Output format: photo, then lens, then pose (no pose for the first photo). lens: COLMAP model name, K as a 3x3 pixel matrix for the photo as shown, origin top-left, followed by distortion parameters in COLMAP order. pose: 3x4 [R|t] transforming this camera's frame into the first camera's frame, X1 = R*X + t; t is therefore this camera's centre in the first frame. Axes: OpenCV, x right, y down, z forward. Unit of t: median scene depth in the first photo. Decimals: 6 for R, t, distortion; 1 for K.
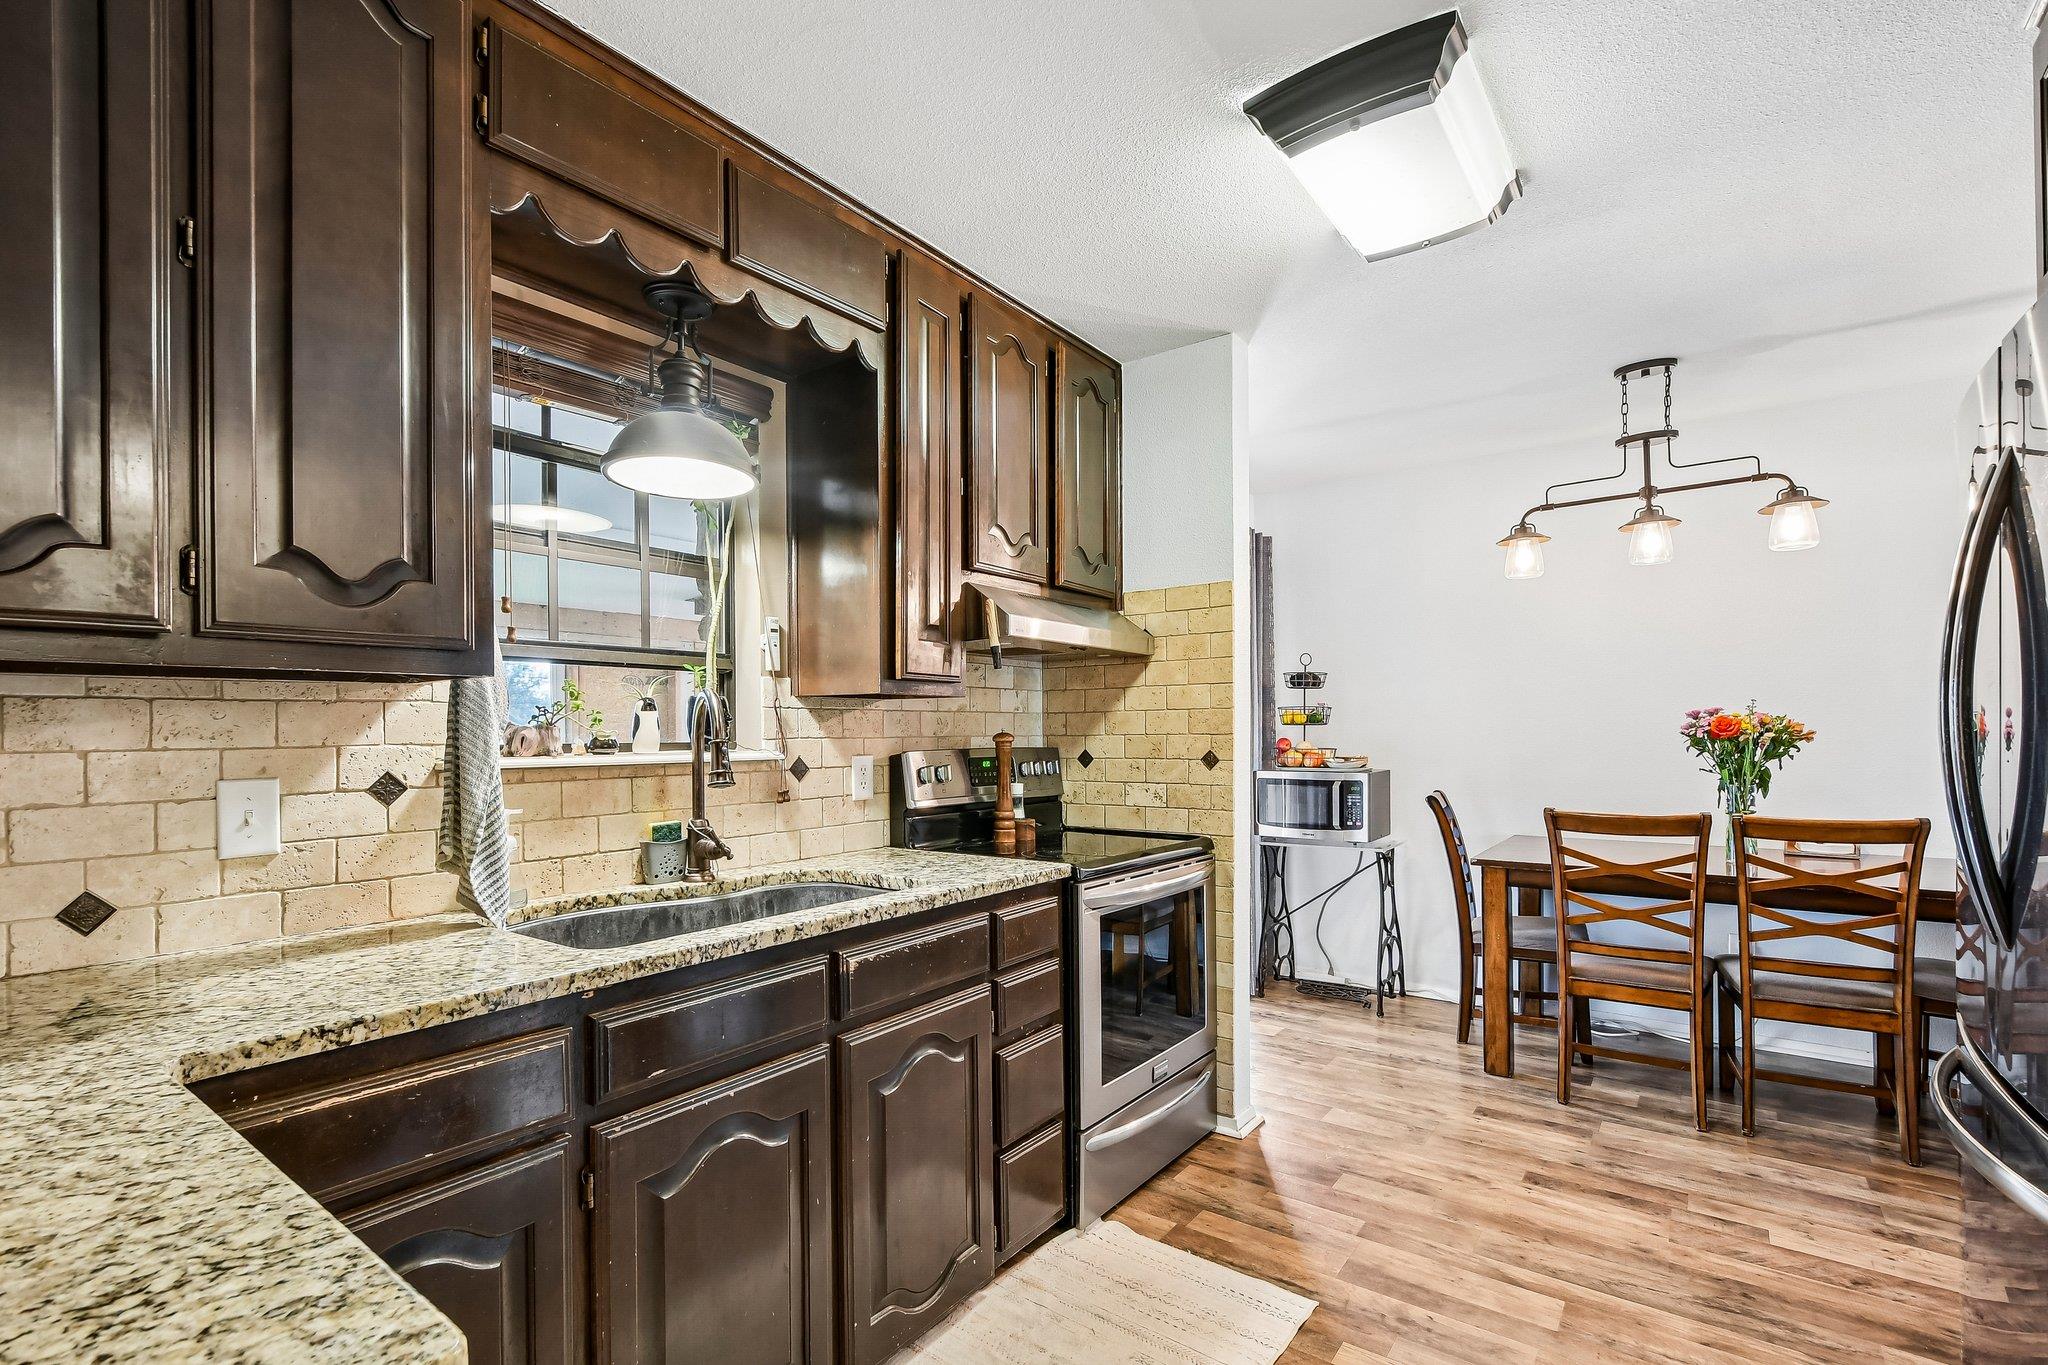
lens RADIAL K [[924.1, 0, 1015.8], [0, 924.1, 731.5], [0, 0, 1]] dist [-0.001287, -0.000818]
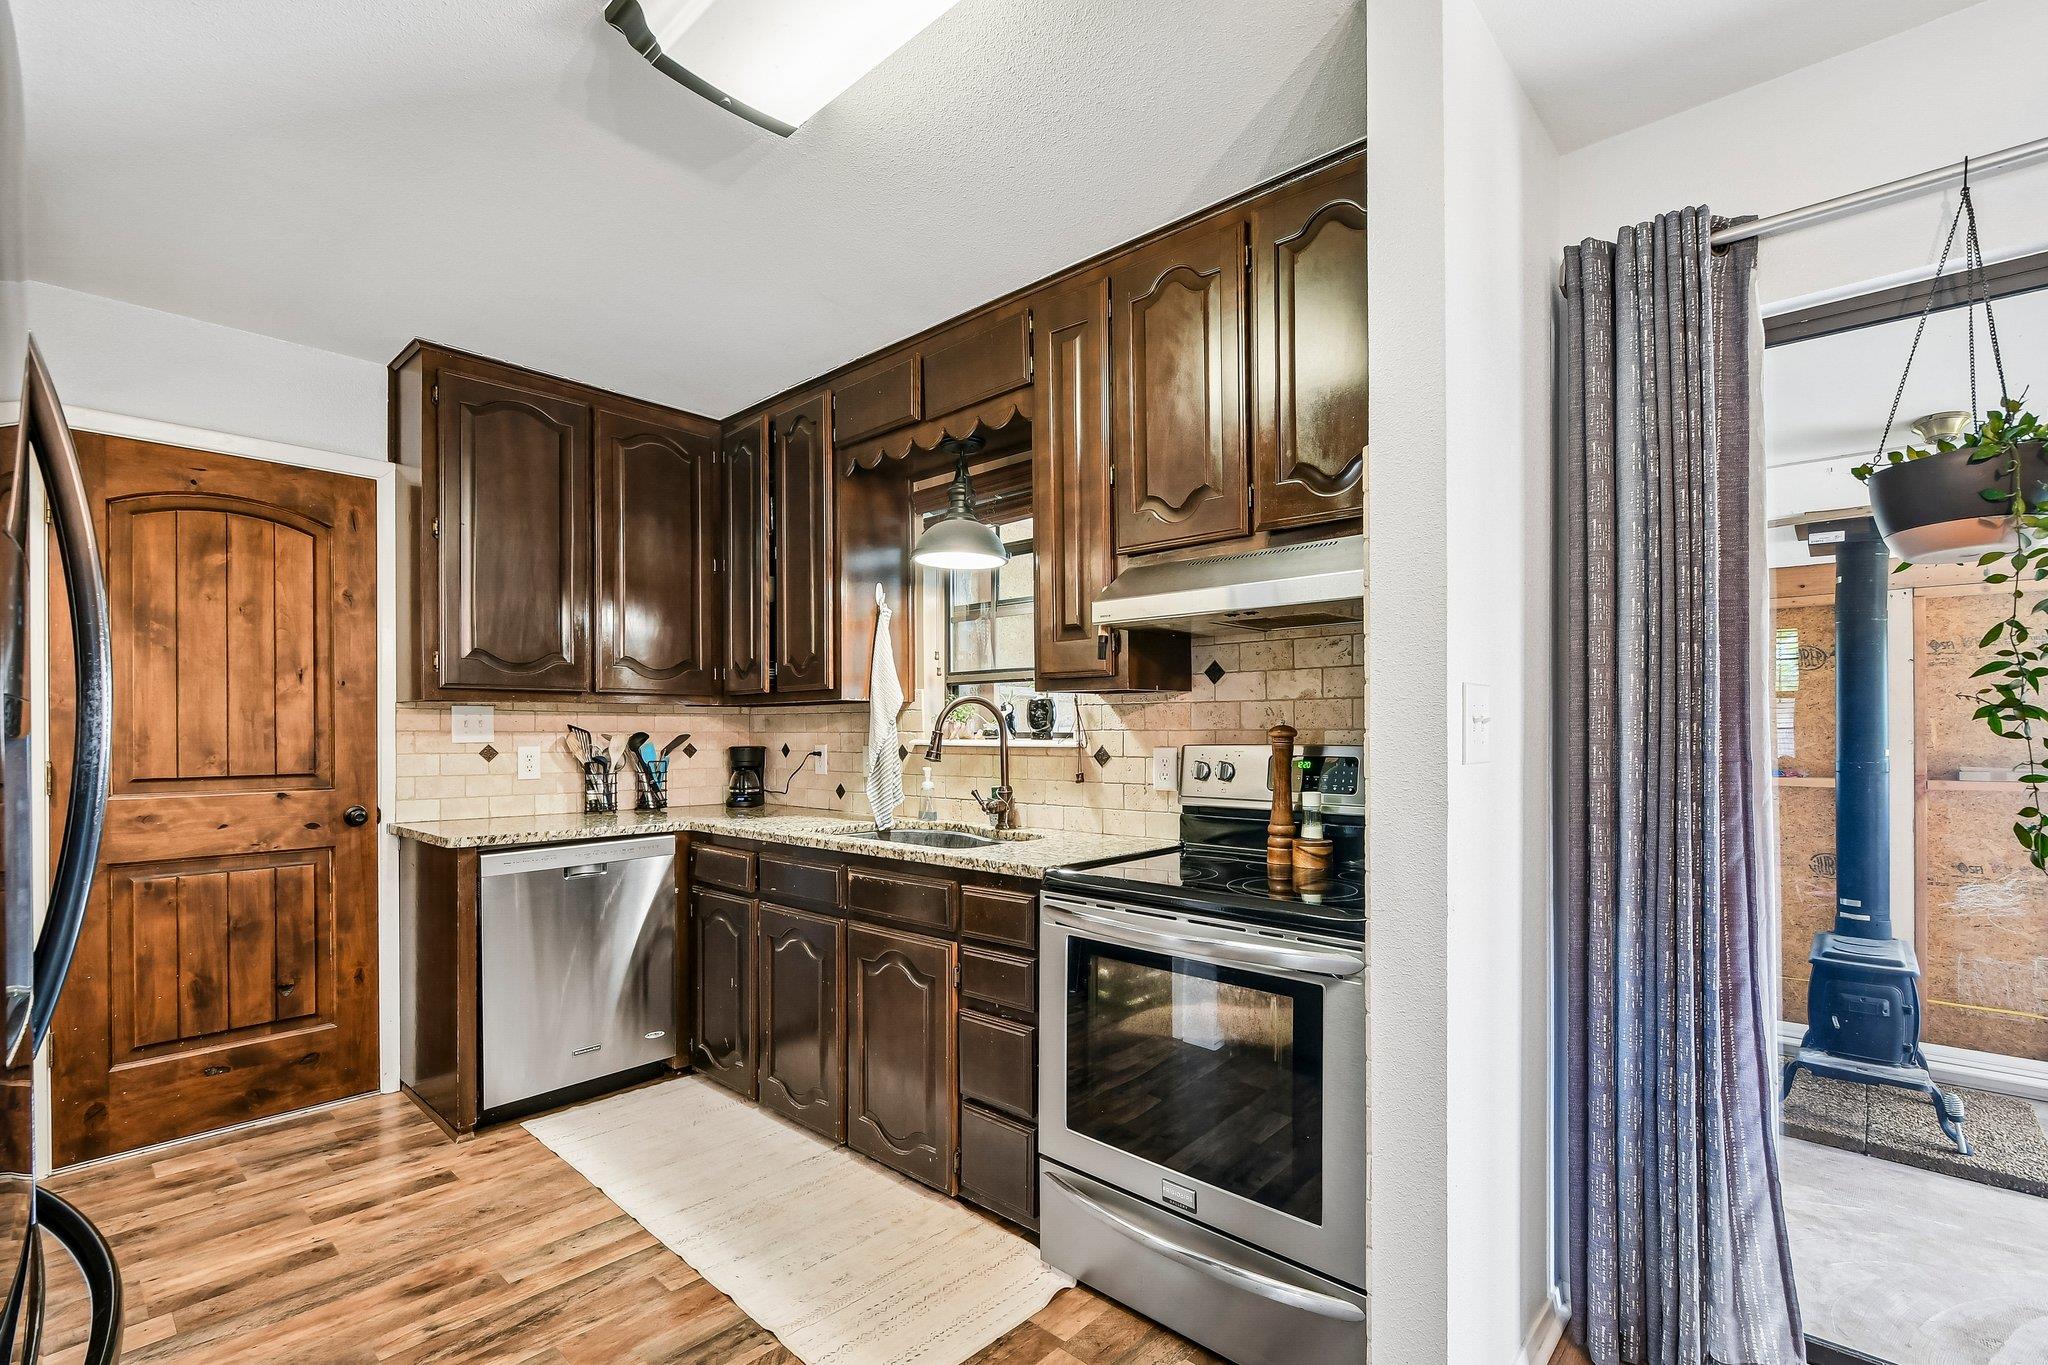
lens RADIAL K [[924.1, 0, 1015.8], [0, 924.1, 731.5], [0, 0, 1]] dist [-0.001287, -0.000818]
pose [[-0.096505, 0.008994, -0.995292, 0.951106], [0.007041, 0.999940, 0.008353, -0.001785], [0.995308, -0.006202, -0.096562, 1.013074]]
